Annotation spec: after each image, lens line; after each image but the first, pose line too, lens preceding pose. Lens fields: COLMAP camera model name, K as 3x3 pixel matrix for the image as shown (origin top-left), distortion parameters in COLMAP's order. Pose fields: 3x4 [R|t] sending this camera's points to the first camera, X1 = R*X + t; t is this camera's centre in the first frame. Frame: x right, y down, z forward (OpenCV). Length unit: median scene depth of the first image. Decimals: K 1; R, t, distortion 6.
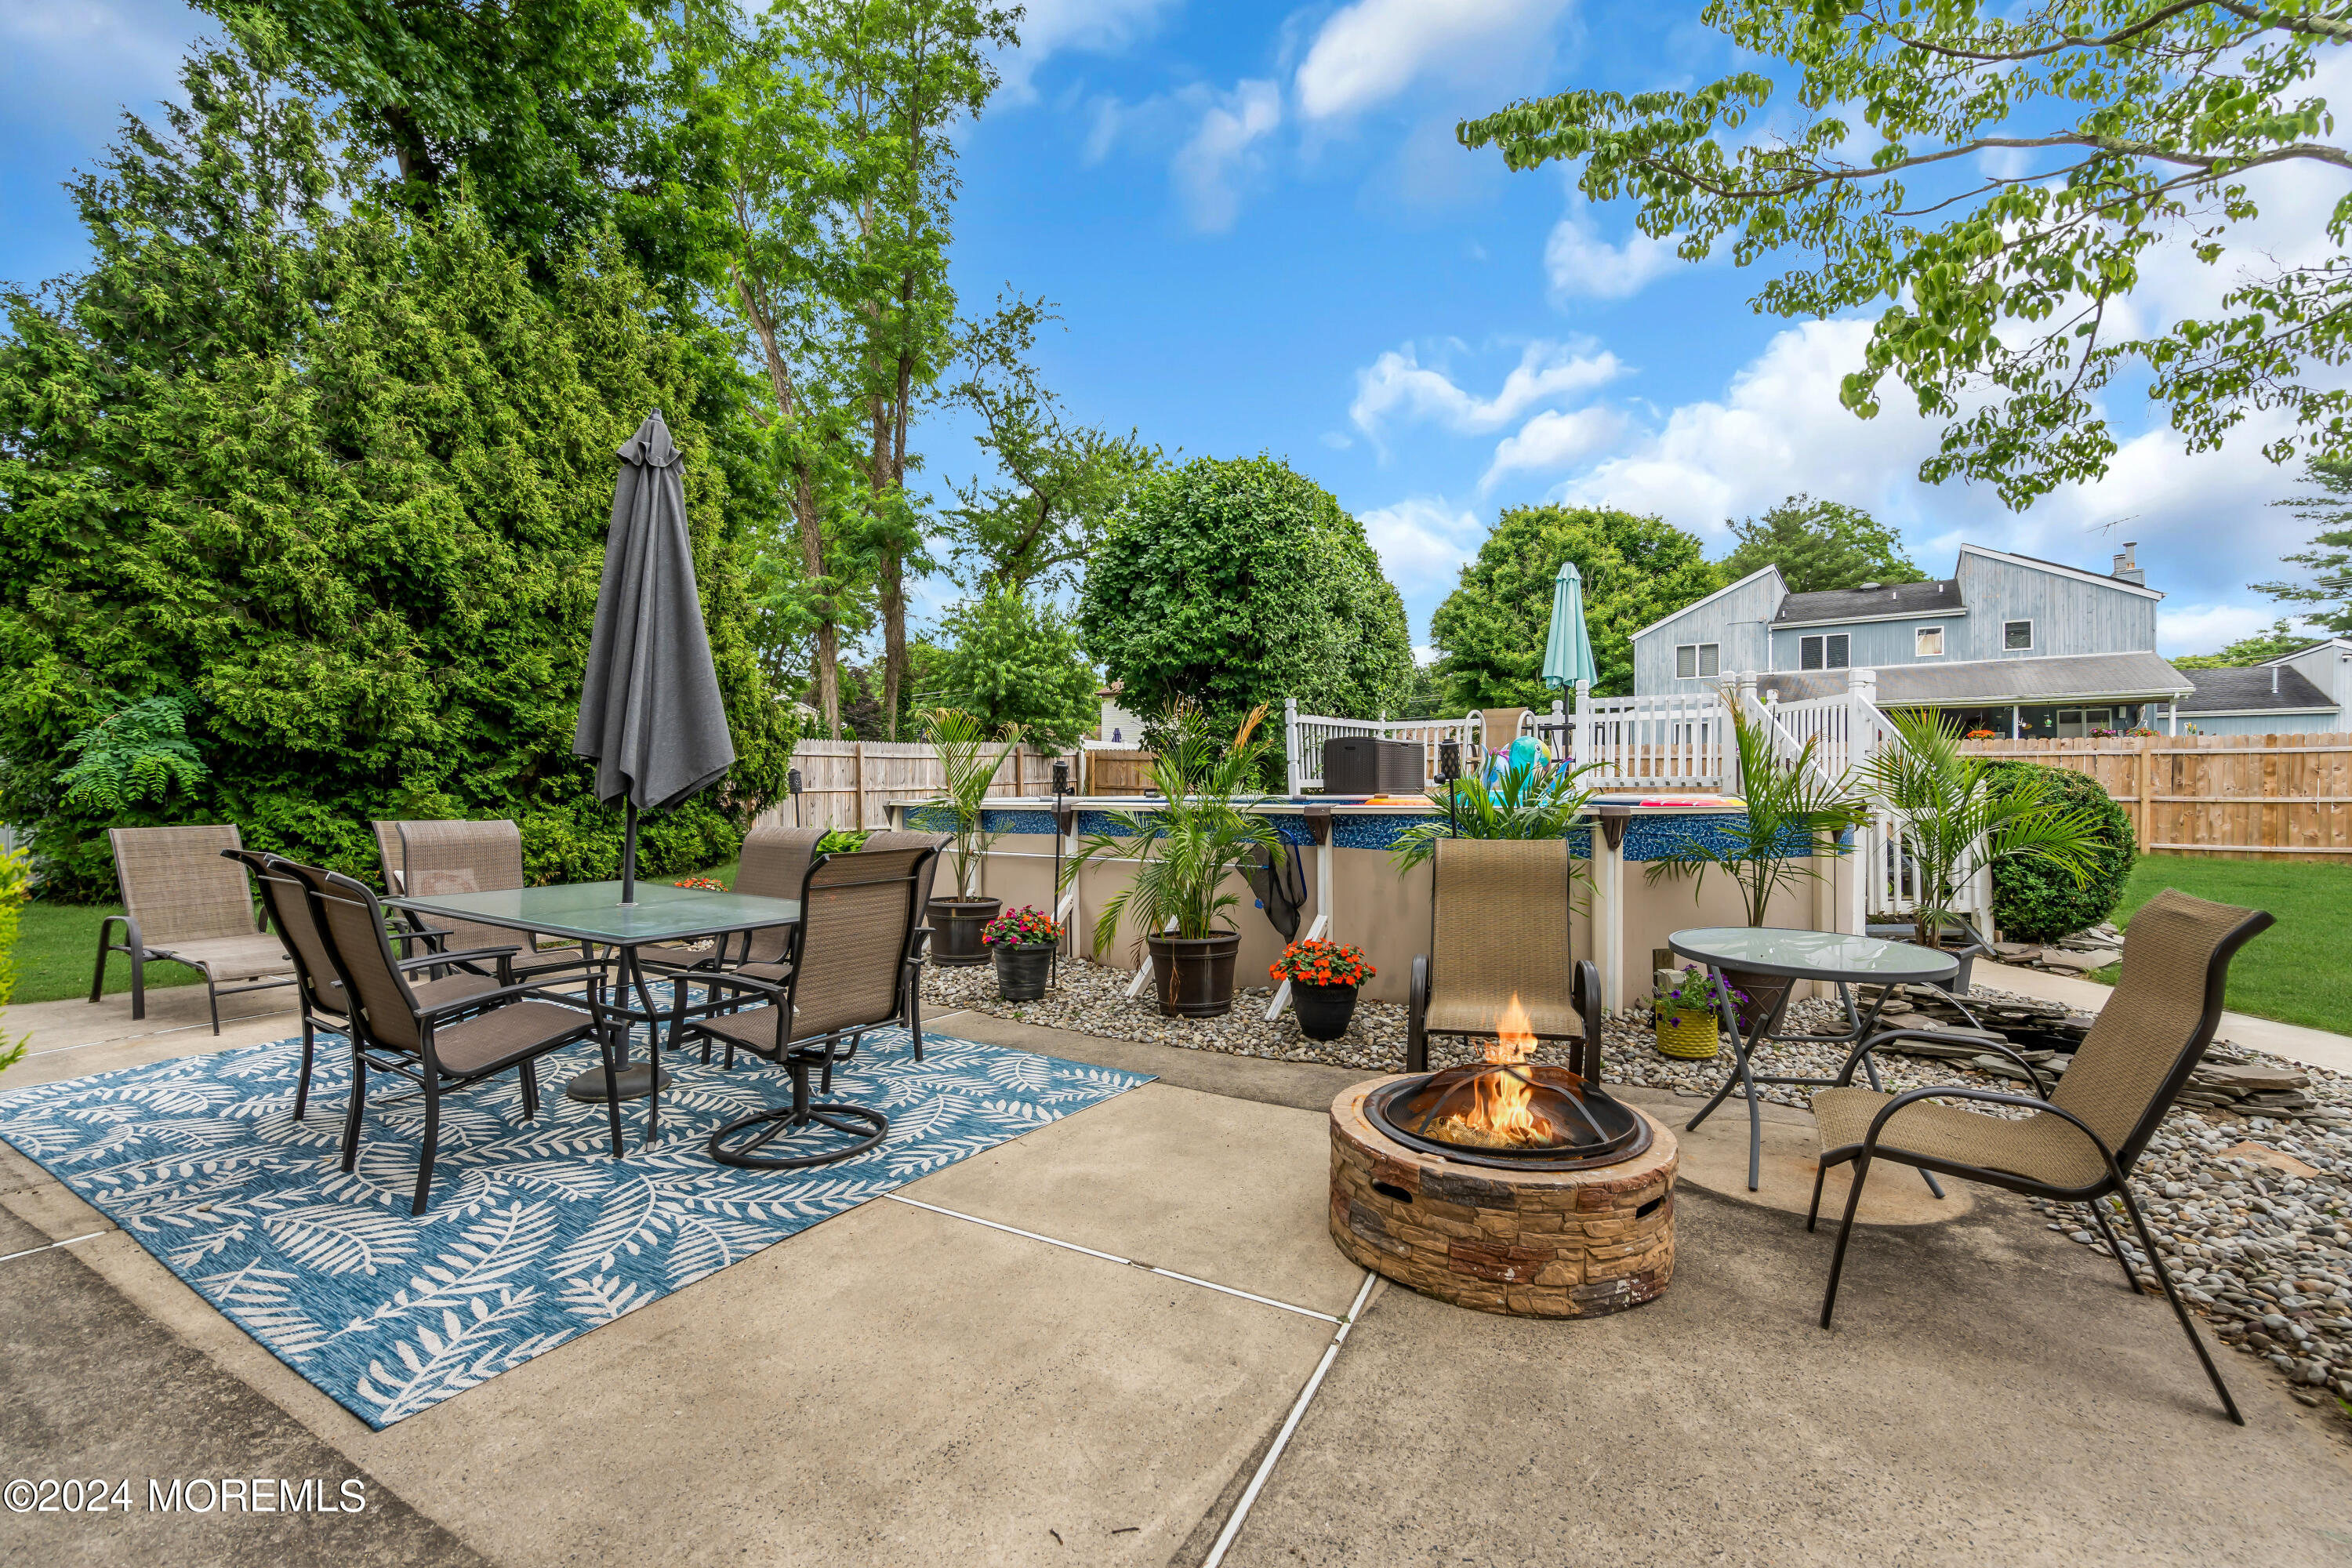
lens RADIAL K [[1059.3, 0, 1168.9], [0, 1059.3, 781.6], [0, 0, 1]] dist [-0.003897, 0.001212]
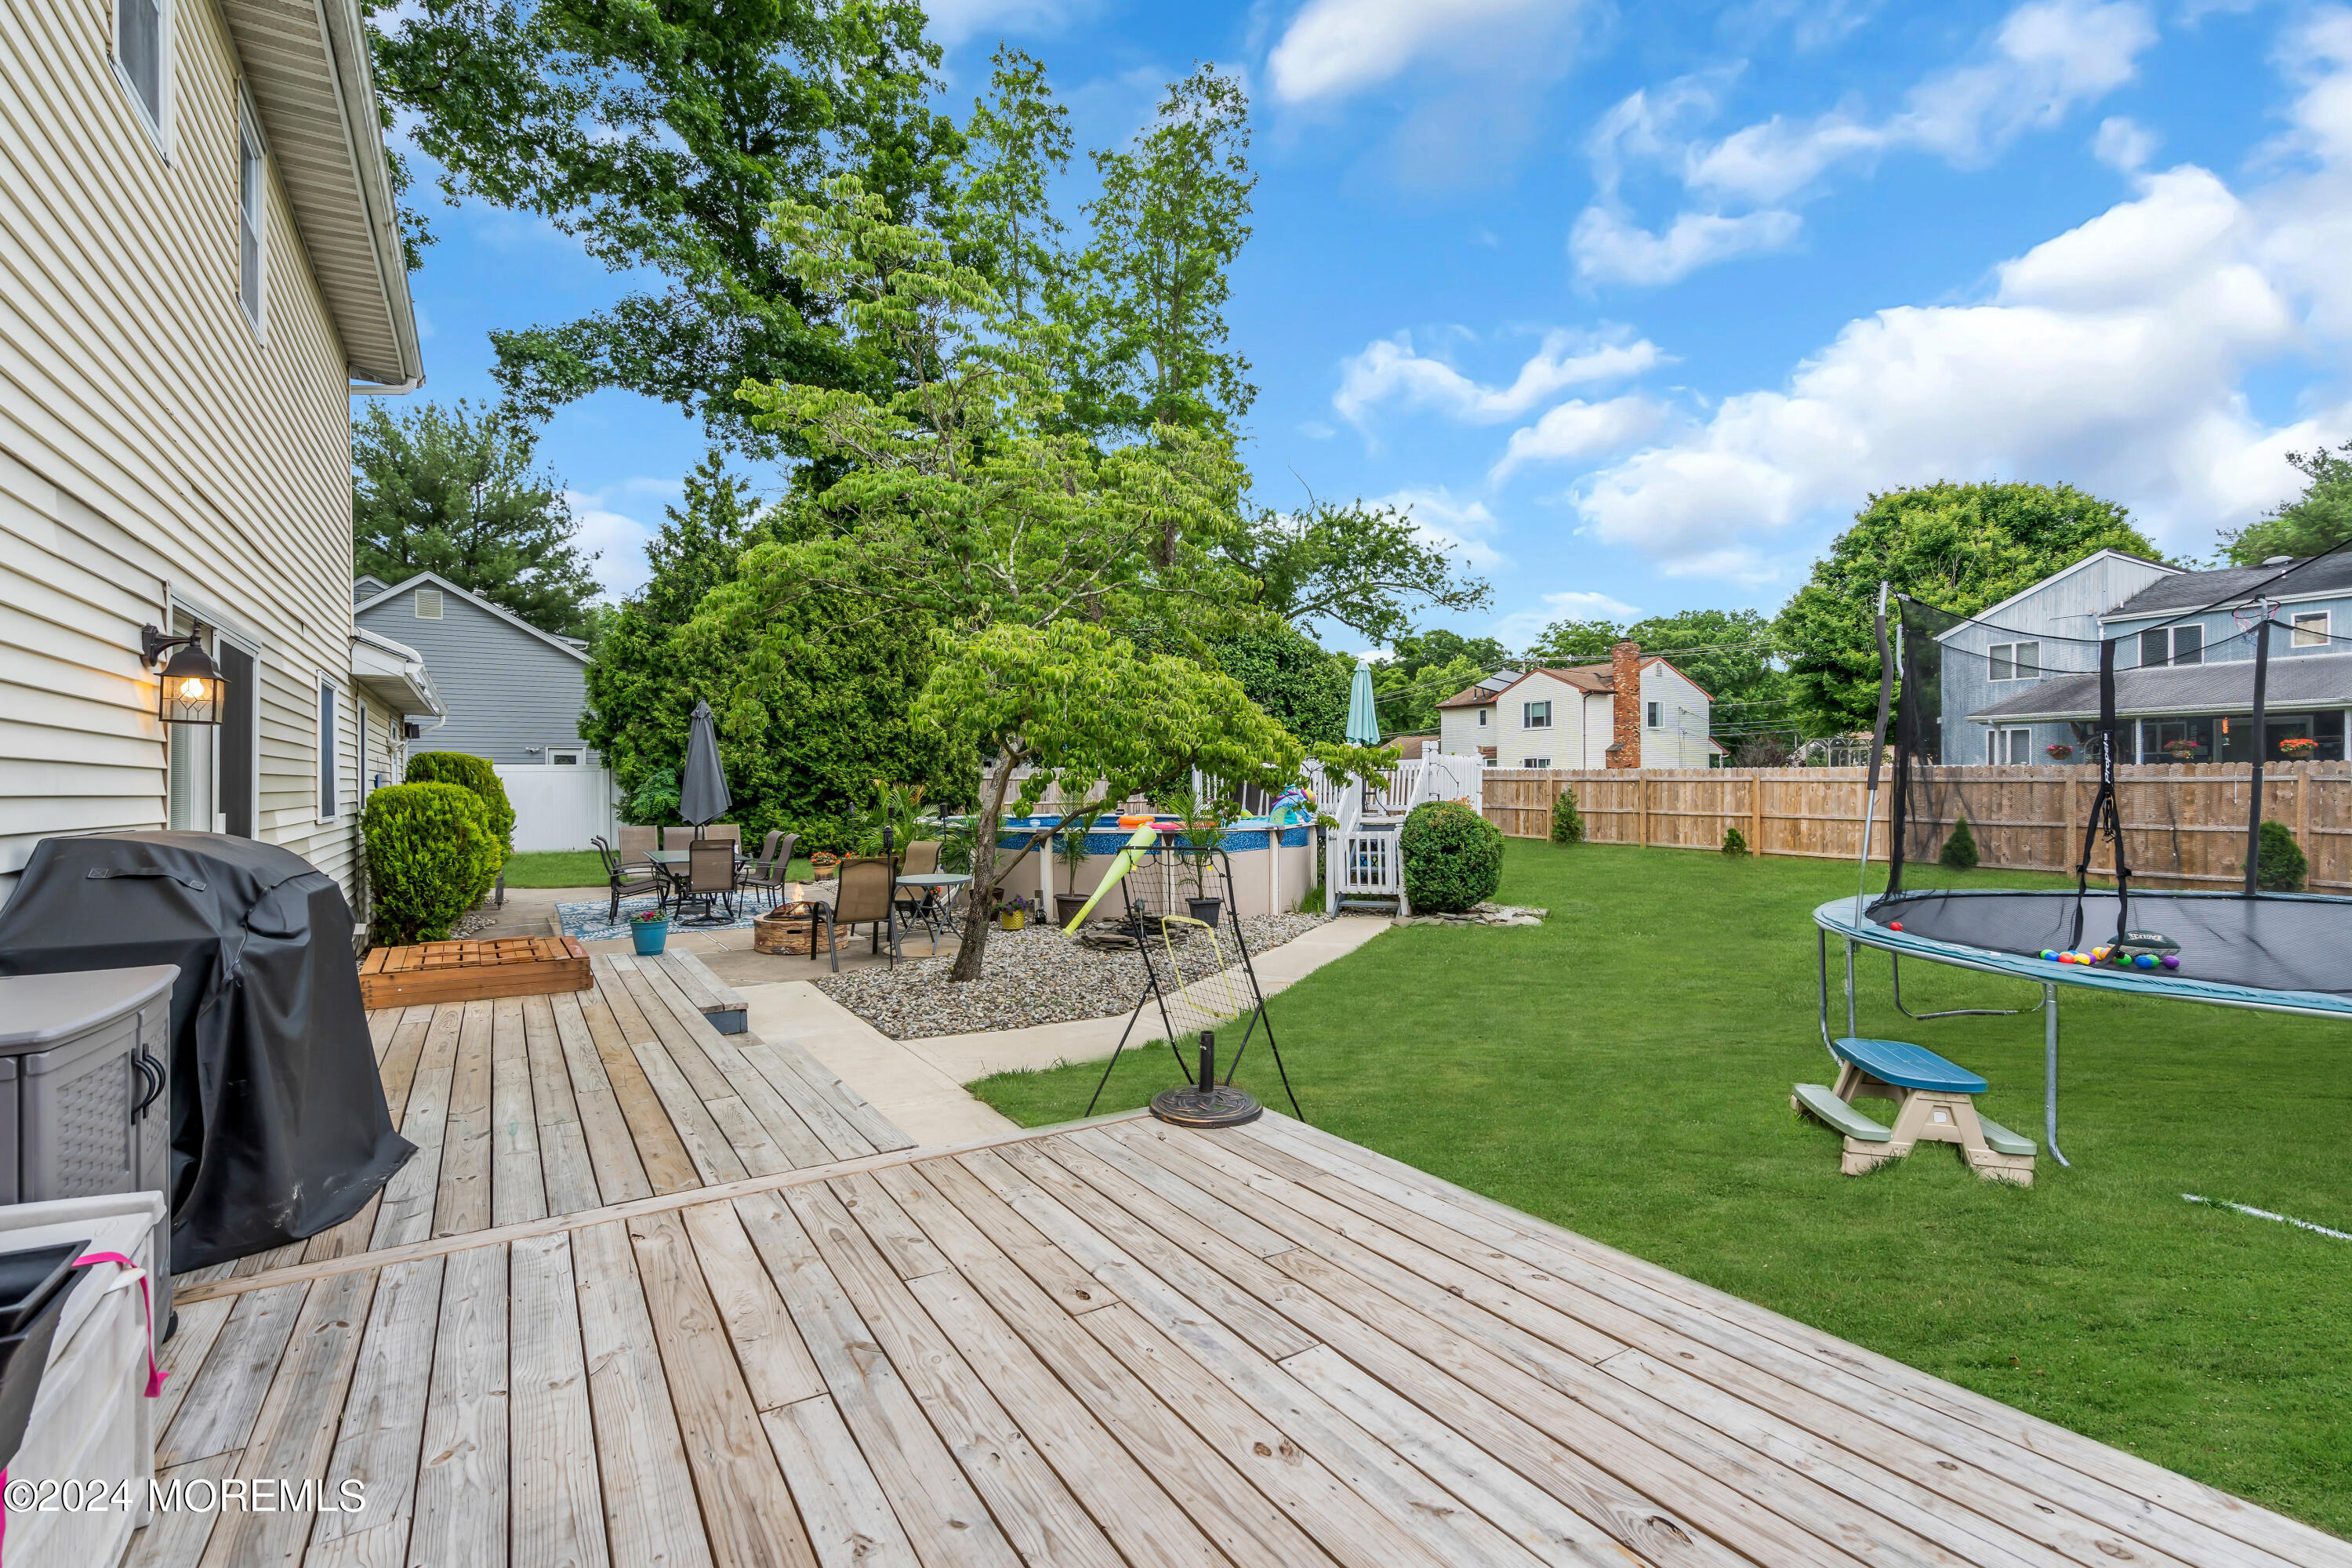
lens RADIAL K [[1059.3, 0, 1156.6], [0, 1059.3, 790.1], [0, 0, 1]] dist [-0.003897, 0.001212]
pose [[0.895865, 0.002444, -0.444319, 0.977665], [0.001086, 0.999970, 0.007690, -0.045469], [0.444325, -0.007372, 0.895835, -0.568739]]
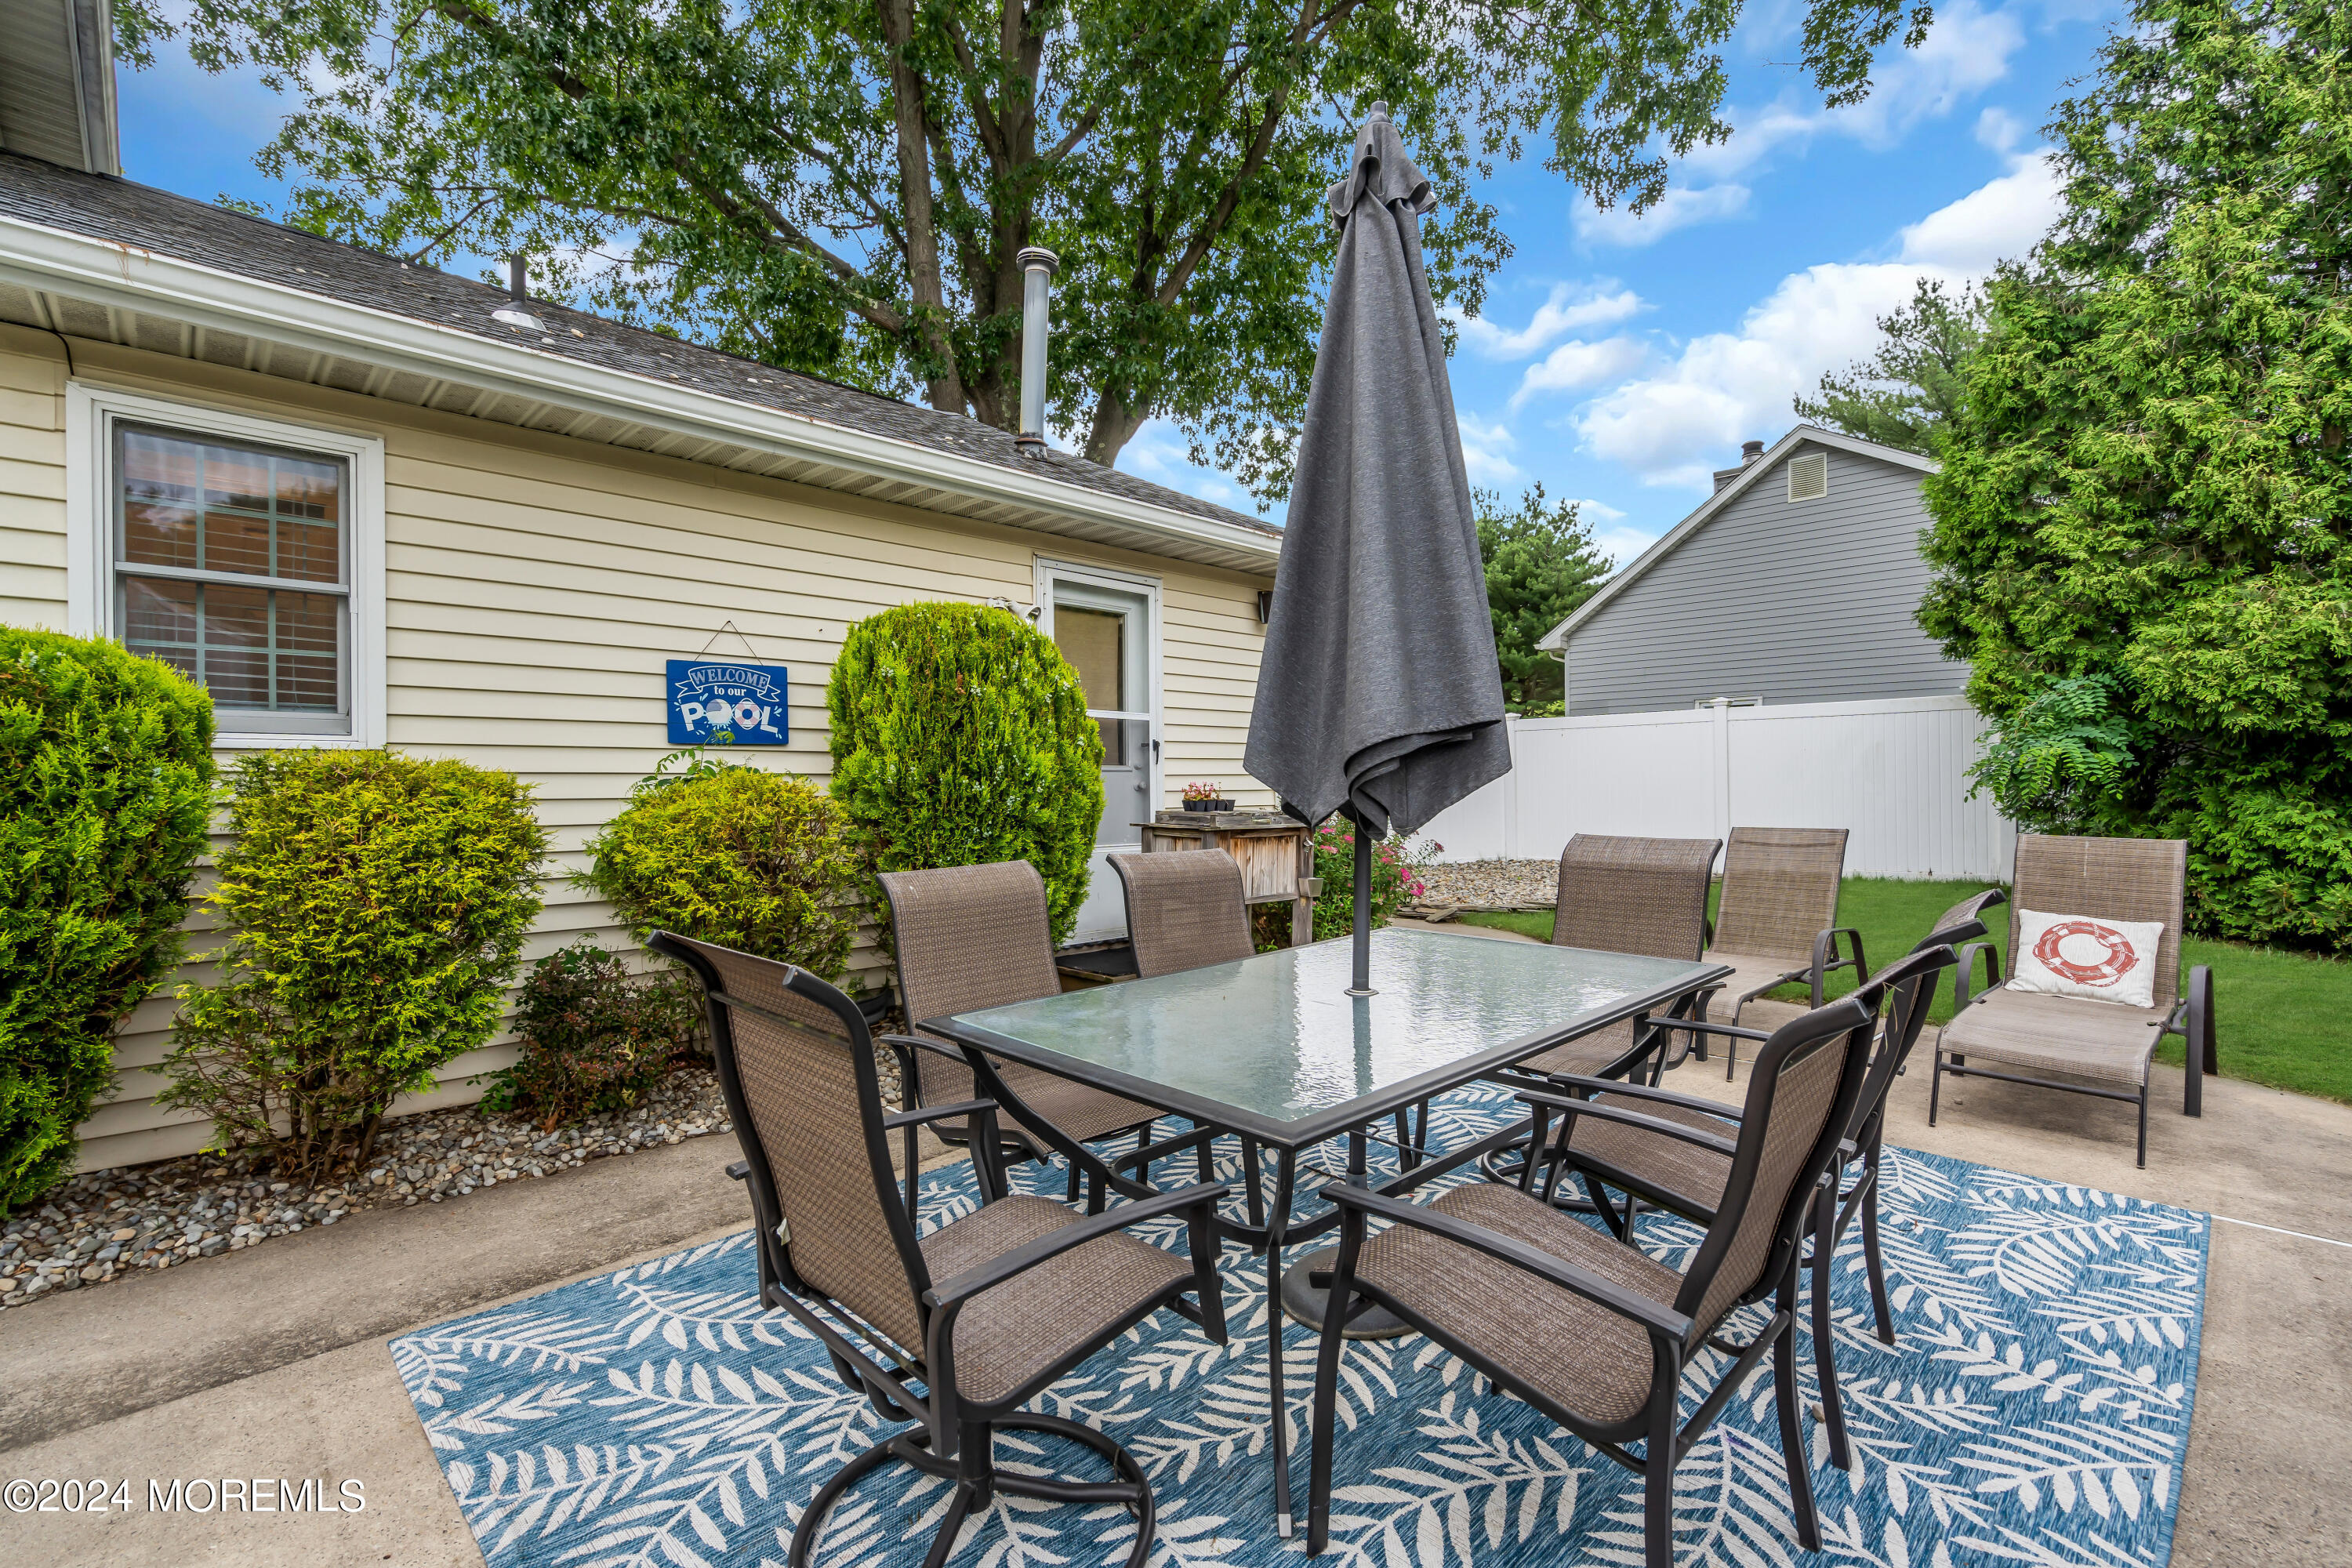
lens RADIAL K [[1059.3, 0, 1182.4], [0, 1059.3, 773.1], [0, 0, 1]] dist [-0.003897, 0.001212]
pose [[-0.248511, -0.005152, -0.968615, 0.036340], [0.004556, 0.999969, -0.006488, -0.000142], [0.968618, -0.006026, -0.248480, 0.481590]]
